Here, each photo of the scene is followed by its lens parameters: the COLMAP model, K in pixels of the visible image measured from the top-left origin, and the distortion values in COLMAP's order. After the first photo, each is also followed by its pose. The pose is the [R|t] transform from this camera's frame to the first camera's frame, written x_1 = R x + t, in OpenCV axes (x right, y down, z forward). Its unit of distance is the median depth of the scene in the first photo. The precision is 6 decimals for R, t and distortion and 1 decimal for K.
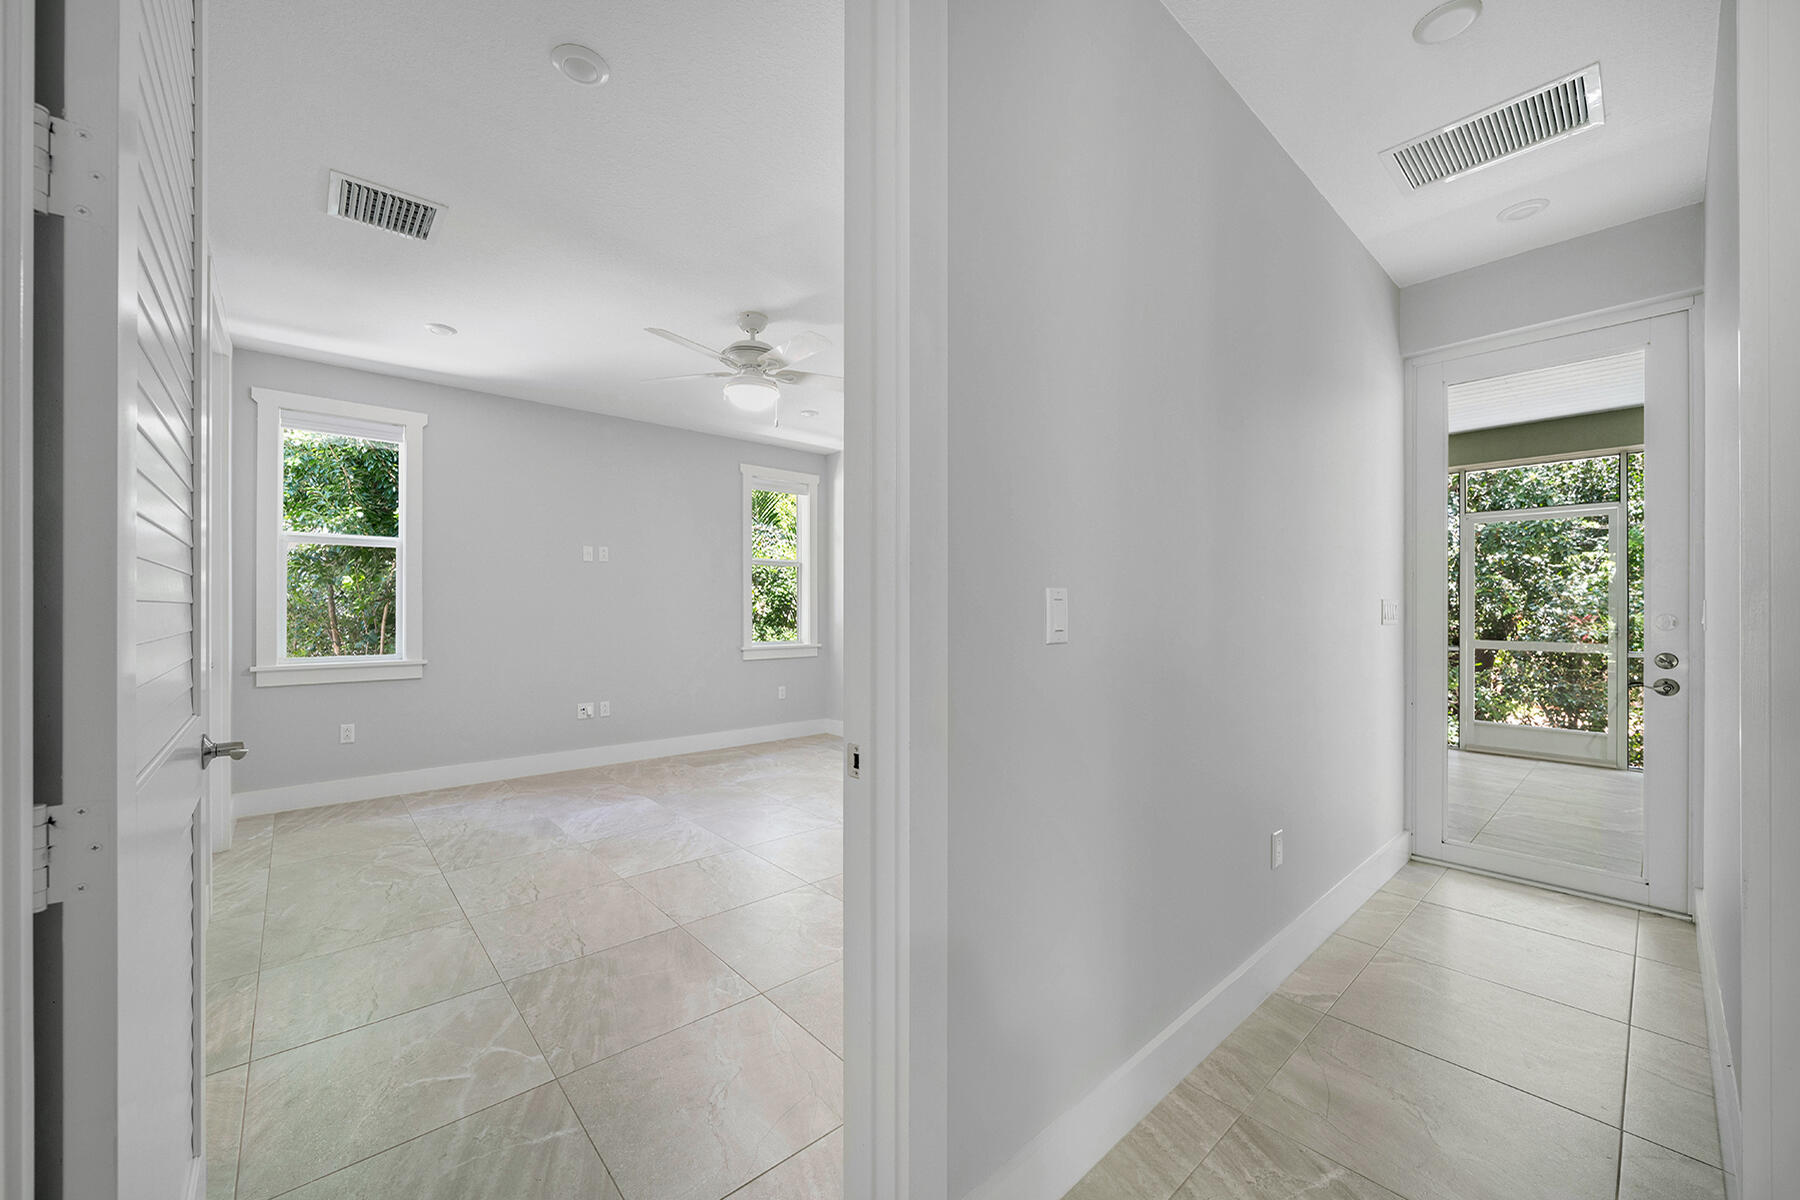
lens RADIAL K [[676.8, 0, 857.4], [0, 676.8, 609.8], [0, 0, 1]] dist [-0.005376, 0.000028]
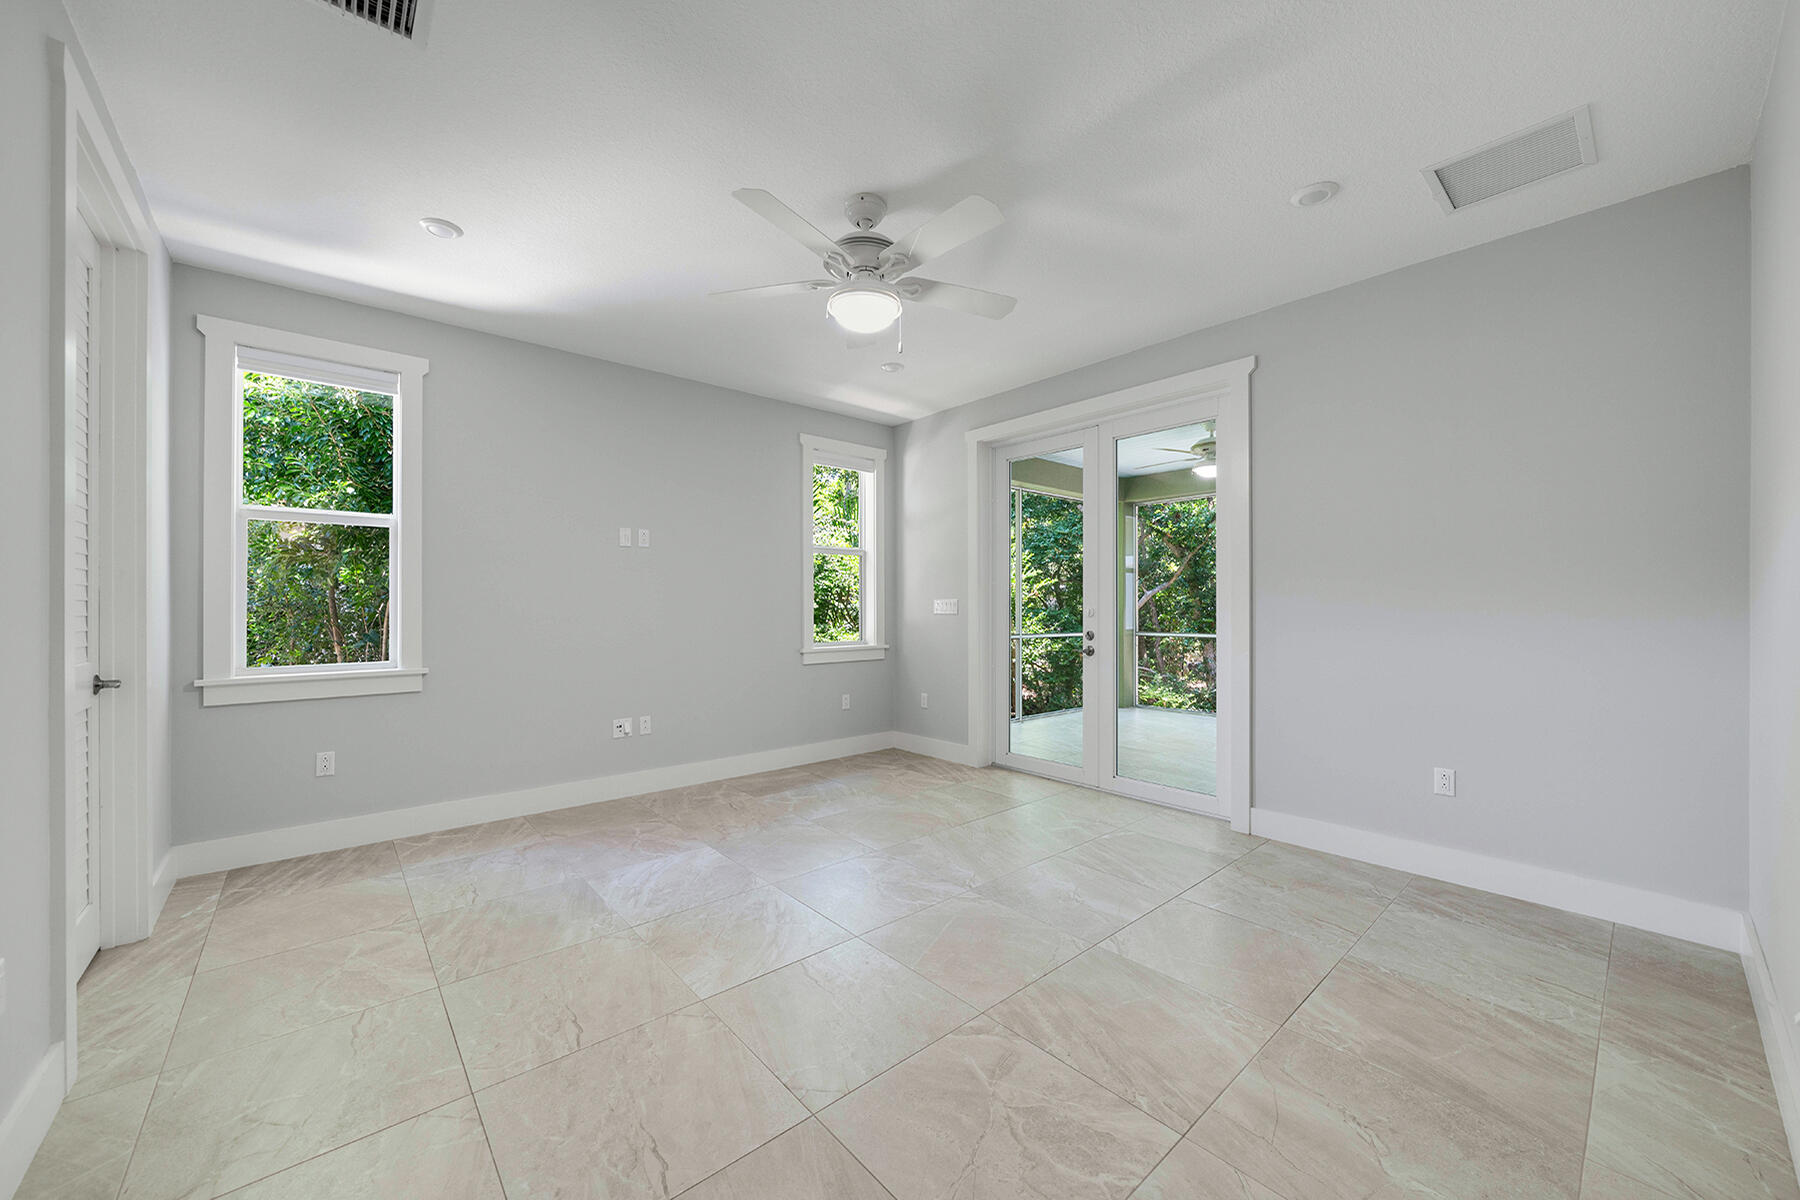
lens RADIAL K [[663.2, 0, 857.1], [0, 663.2, 605.2], [0, 0, 1]] dist [-0.002030, -0.000284]
pose [[0.999938, -0.000173, -0.011090, -0.137784], [0.000176, 1.000000, 0.000291, -0.000164], [0.011090, -0.000293, 0.999938, 0.250916]]
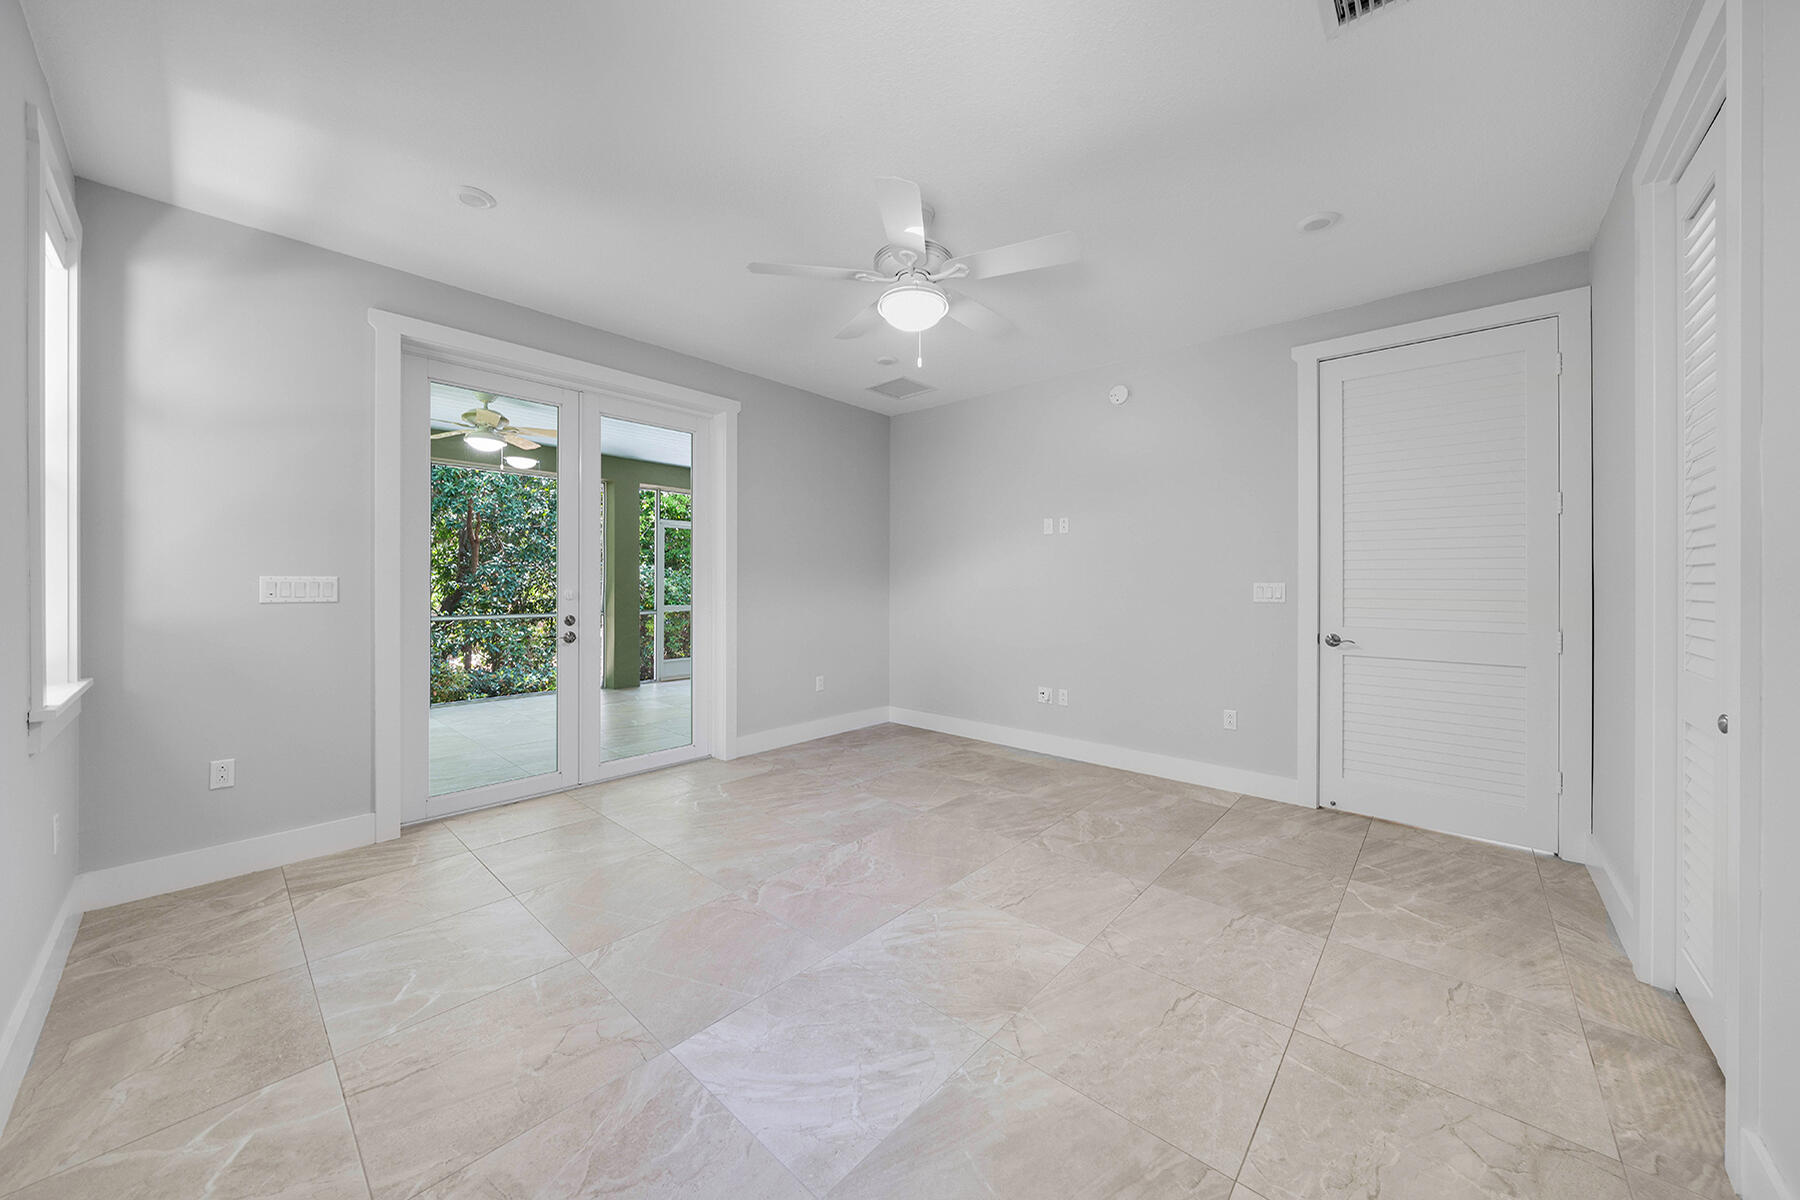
lens RADIAL K [[626.1, 0, 911.8], [0, 626.1, 599.7], [0, 0, 1]] dist [-0.007294, 0.000650]
pose [[-0.156985, -0.022906, 0.987335, -0.752854], [-0.005139, 0.999736, 0.022376, -0.005376], [-0.987588, -0.001561, -0.157061, 0.980405]]
